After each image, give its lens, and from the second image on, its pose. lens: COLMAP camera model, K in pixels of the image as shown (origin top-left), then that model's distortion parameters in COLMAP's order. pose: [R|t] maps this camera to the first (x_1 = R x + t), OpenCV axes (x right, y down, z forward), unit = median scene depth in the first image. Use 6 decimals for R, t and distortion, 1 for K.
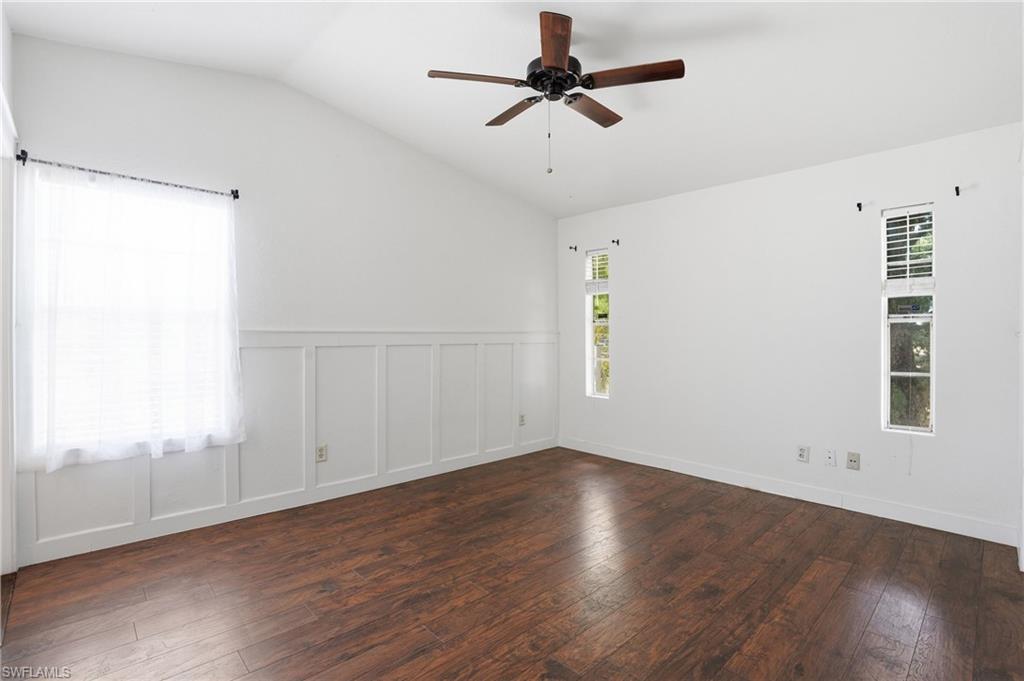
lens RADIAL K [[473.1, 0, 512.9], [0, 473.1, 336.1], [0, 0, 1]] dist [0.013336, 0.000281]
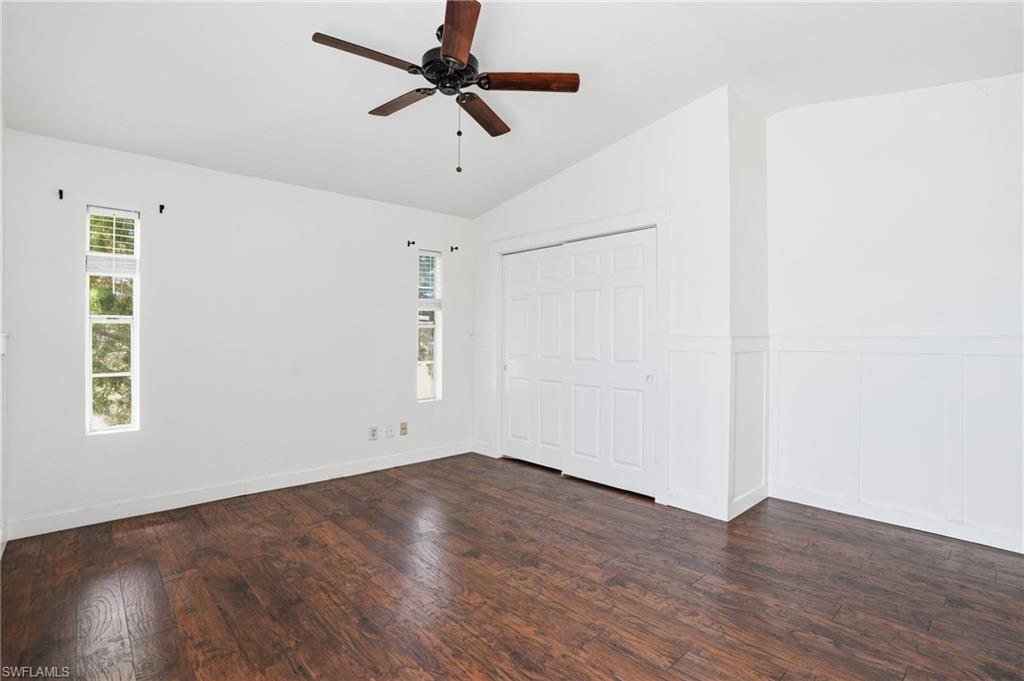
lens RADIAL K [[480.7, 0, 512.0], [0, 480.7, 340.5], [0, 0, 1]] dist [-0.072057, 0.025324]
pose [[0.029430, -0.003590, 0.999560, -0.811054], [-0.003815, 0.999986, 0.003704, 0.001107], [-0.999560, -0.003922, 0.029416, 0.807200]]
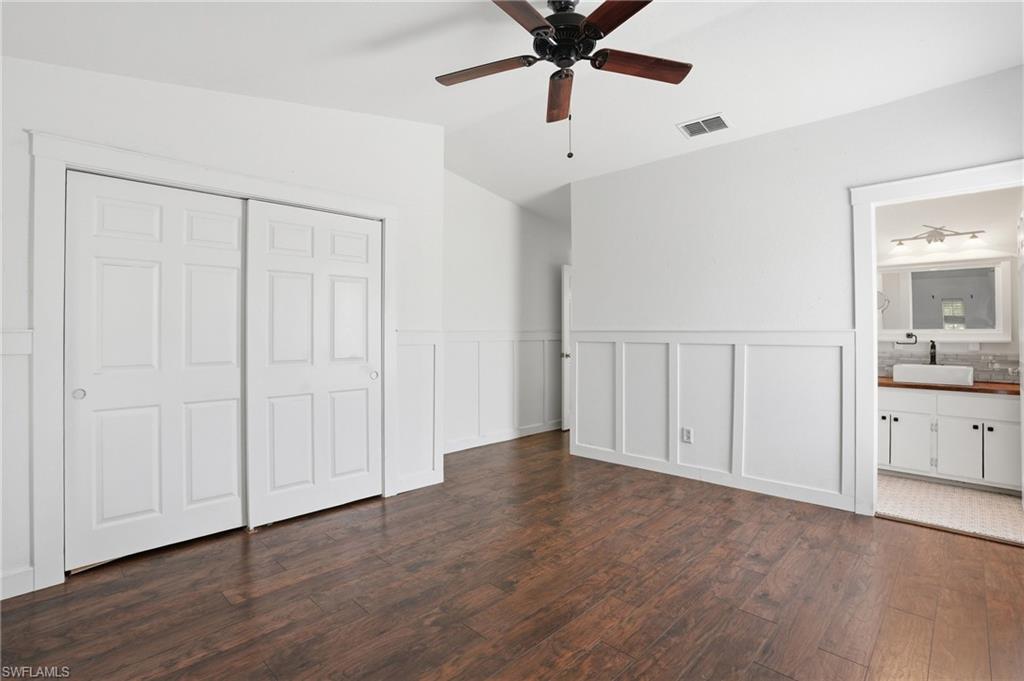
lens RADIAL K [[484.1, 0, 515.7], [0, 484.1, 333.9], [0, 0, 1]] dist [-0.021656, 0.000436]
pose [[-0.999138, -0.009601, -0.040386, 0.201858], [-0.009378, 0.999940, -0.005707, 0.005740], [0.040438, -0.005323, -0.999168, 1.784898]]
